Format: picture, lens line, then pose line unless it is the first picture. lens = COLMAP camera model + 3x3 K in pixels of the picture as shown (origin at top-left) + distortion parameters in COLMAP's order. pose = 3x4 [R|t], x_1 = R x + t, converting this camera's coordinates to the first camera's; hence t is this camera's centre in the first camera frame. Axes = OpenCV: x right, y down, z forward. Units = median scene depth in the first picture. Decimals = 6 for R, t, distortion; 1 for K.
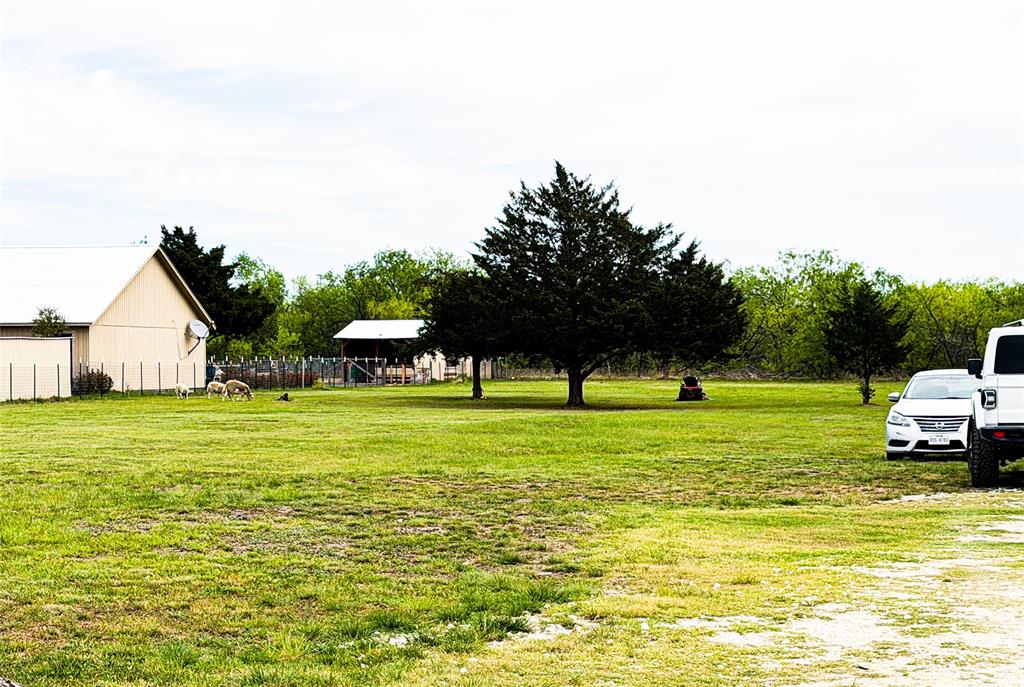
lens RADIAL K [[2241.2, 0, 512.3], [0, 2241.2, 343.3], [0, 0, 1]] dist [-0.075782, 0.000000]
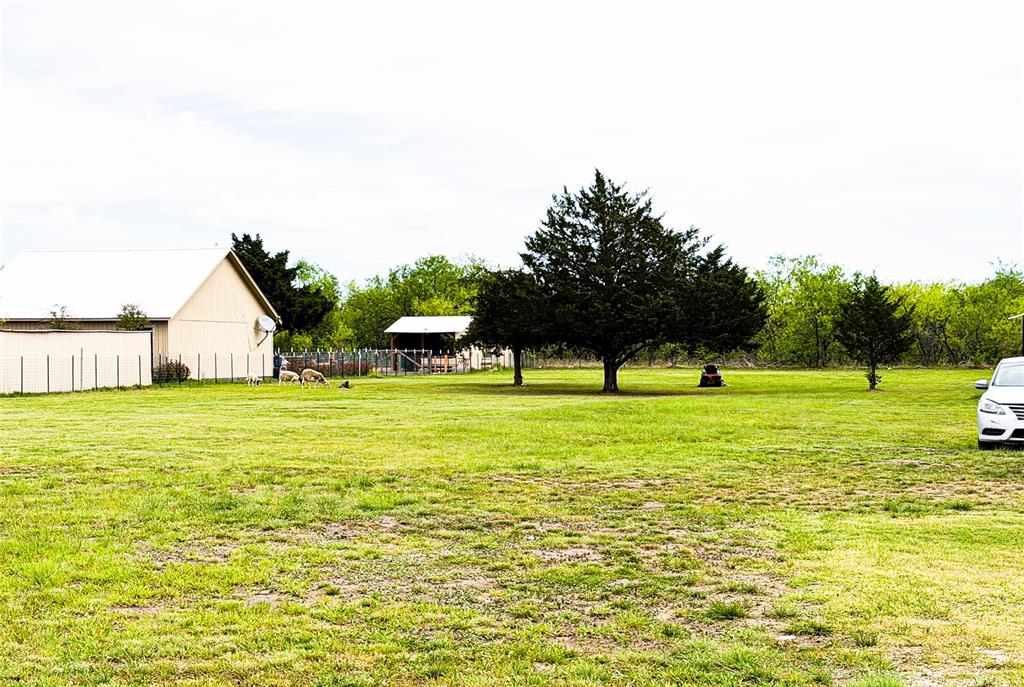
lens RADIAL K [[1694.2, 0, 513.3], [0, 1694.2, 351.5], [0, 0, 1]] dist [-0.052454, 0.000000]
pose [[0.999943, -0.002366, 0.010458, -0.028785], [0.002303, 0.999979, 0.006041, 0.002965], [-0.010472, -0.006017, 0.999927, 0.171227]]
